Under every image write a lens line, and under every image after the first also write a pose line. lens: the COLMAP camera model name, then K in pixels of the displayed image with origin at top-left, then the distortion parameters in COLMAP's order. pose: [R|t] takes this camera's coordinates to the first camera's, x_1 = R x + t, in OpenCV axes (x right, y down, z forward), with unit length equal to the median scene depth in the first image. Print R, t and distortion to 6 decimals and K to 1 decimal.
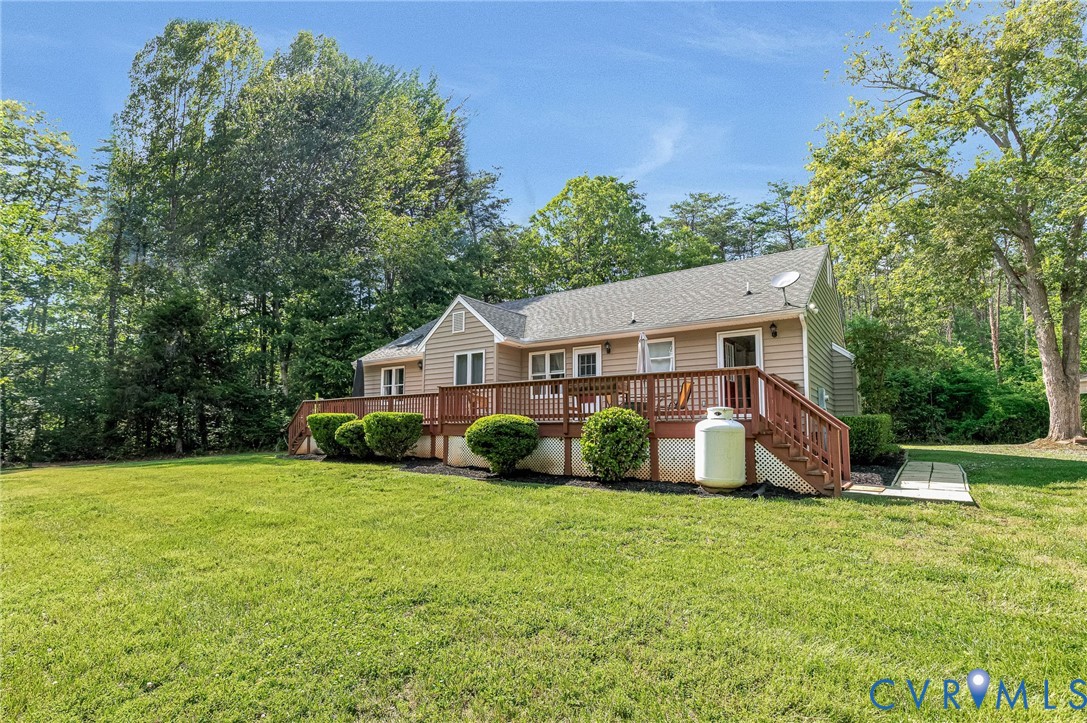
lens RADIAL K [[504.1, 0, 546.0], [0, 504.1, 357.1], [0, 0, 1]] dist [-0.000360, -0.000295]
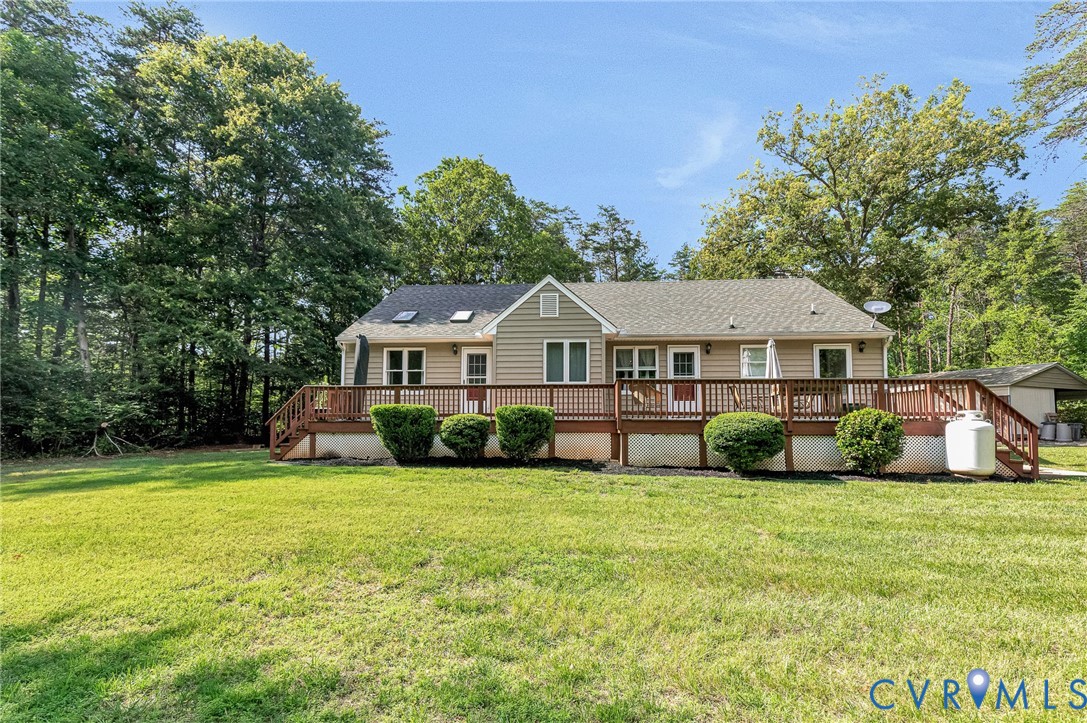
lens RADIAL K [[504.1, 0, 543.1], [0, 504.1, 368.8], [0, 0, 1]] dist [-0.000360, -0.000295]
pose [[0.872368, 0.060159, 0.485134, -0.660876], [-0.074582, 0.997160, 0.010460, 0.036408], [-0.483127, -0.045308, 0.874377, 0.247857]]
